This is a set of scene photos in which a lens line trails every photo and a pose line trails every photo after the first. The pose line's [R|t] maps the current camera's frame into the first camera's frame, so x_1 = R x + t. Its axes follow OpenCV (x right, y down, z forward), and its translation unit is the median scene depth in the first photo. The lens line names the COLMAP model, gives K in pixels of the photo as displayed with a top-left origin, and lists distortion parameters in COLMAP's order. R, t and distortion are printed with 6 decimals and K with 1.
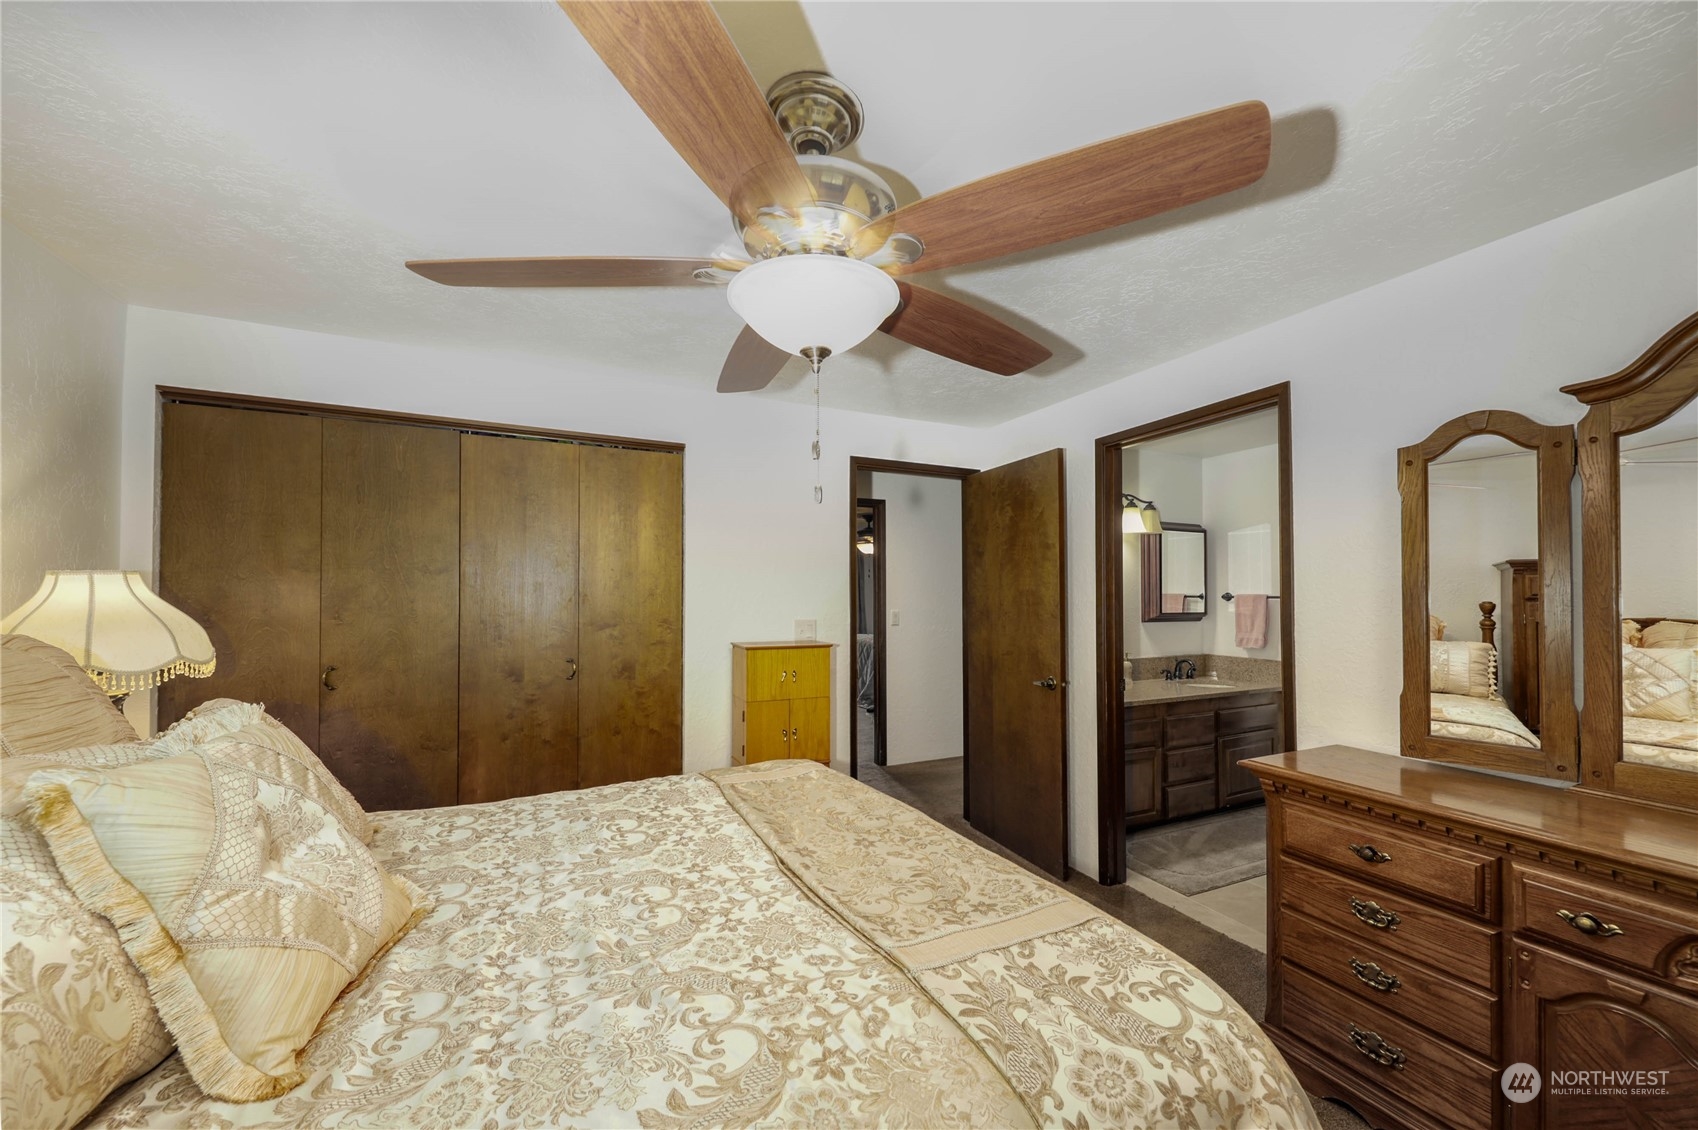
lens RADIAL K [[629.9, 0, 850.3], [0, 629.9, 590.6], [0, 0, 1]] dist [0.003438, -0.001660]
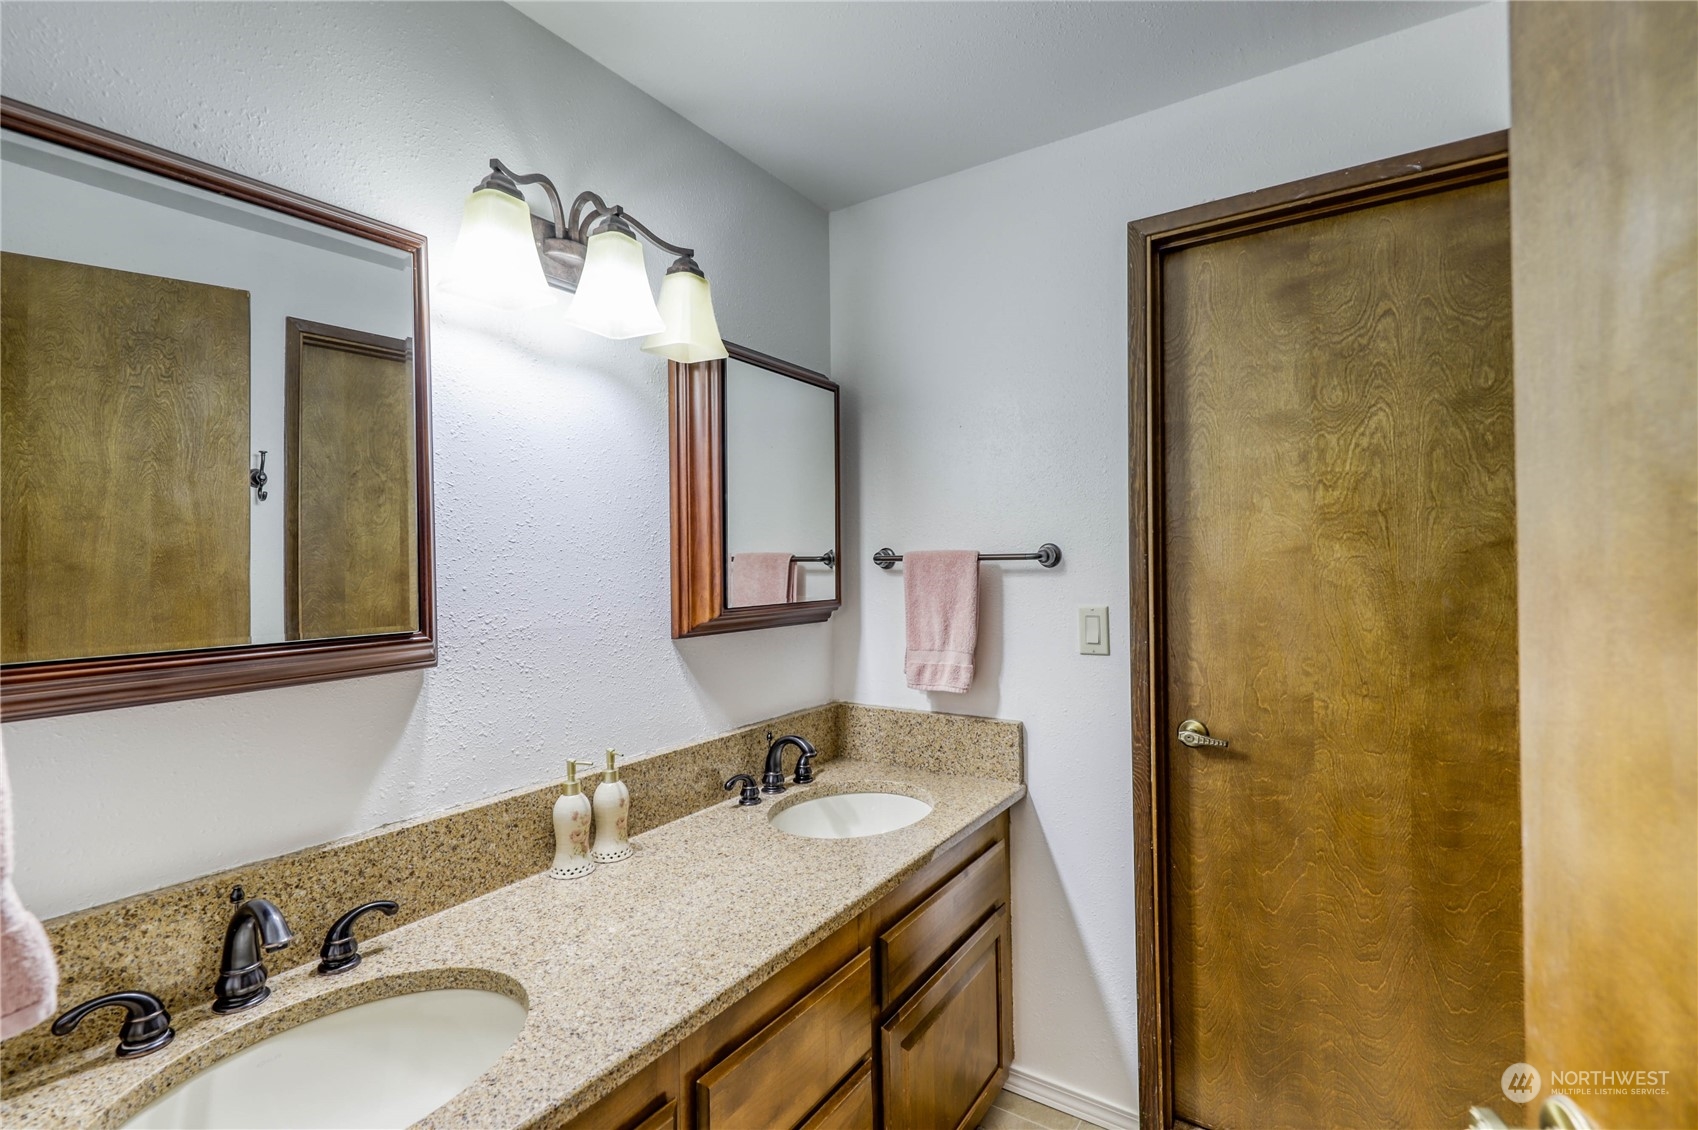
lens RADIAL K [[756.9, 0, 846.4], [0, 756.9, 565.5], [0, 0, 1]] dist [0.013966, -0.006897]
pose [[0.846012, -0.003672, 0.533152, 0.327531], [0.003921, 0.999992, 0.000665, 0.013465], [-0.533150, 0.001528, 0.846019, 0.618118]]
